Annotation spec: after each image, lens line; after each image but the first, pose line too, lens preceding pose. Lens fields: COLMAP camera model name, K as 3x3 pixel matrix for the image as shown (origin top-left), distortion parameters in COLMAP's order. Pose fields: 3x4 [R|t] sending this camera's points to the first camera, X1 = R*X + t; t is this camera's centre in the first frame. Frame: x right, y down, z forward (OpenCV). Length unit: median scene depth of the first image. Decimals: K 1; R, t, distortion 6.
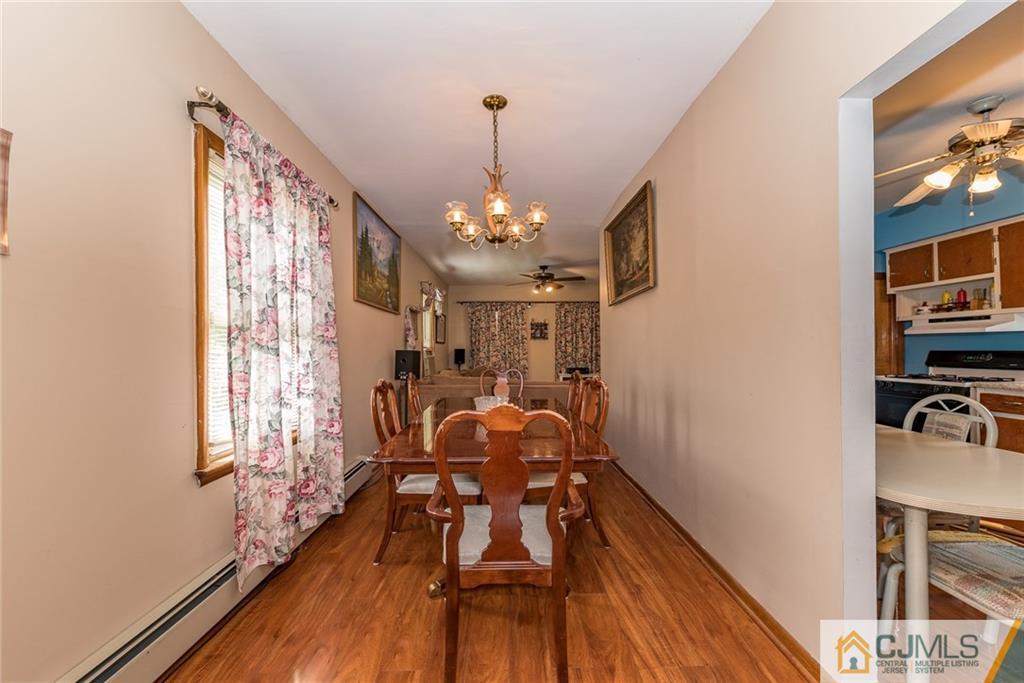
lens RADIAL K [[337.4, 0, 511.5], [0, 337.4, 343.8], [0, 0, 1]] dist [-0.001907, -0.000353]
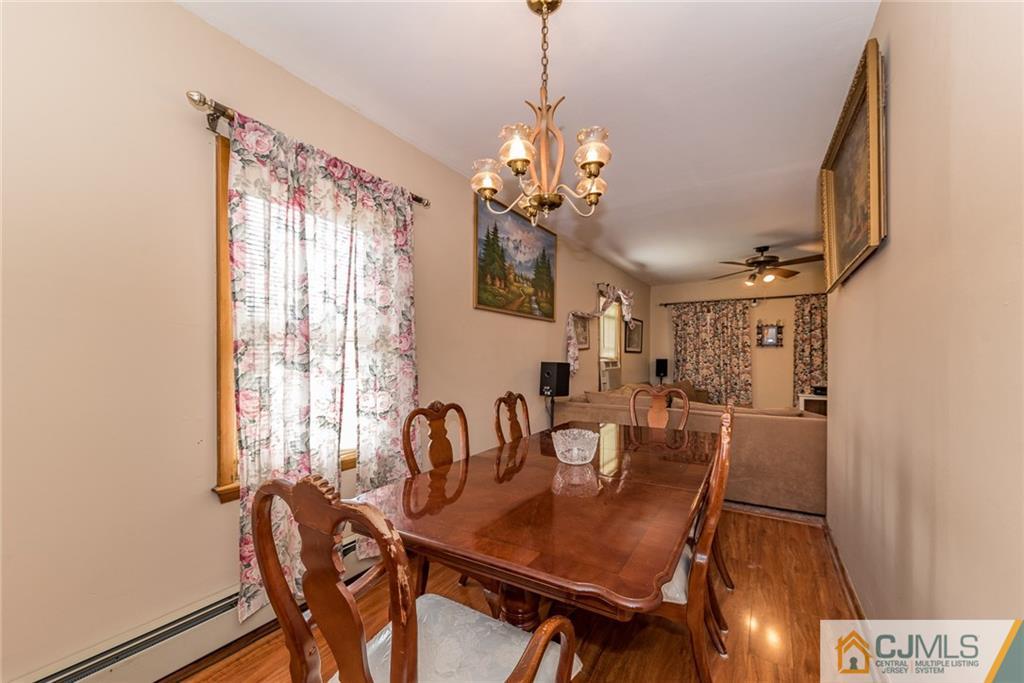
lens RADIAL K [[371.6, 0, 545.0], [0, 371.6, 358.4], [0, 0, 1]] dist [0.001380, 0.000462]
pose [[0.884231, 0.004580, -0.467027, 0.160211], [0.002456, 0.999893, 0.014455, -0.006260], [0.467043, -0.013929, 0.884125, 0.179110]]
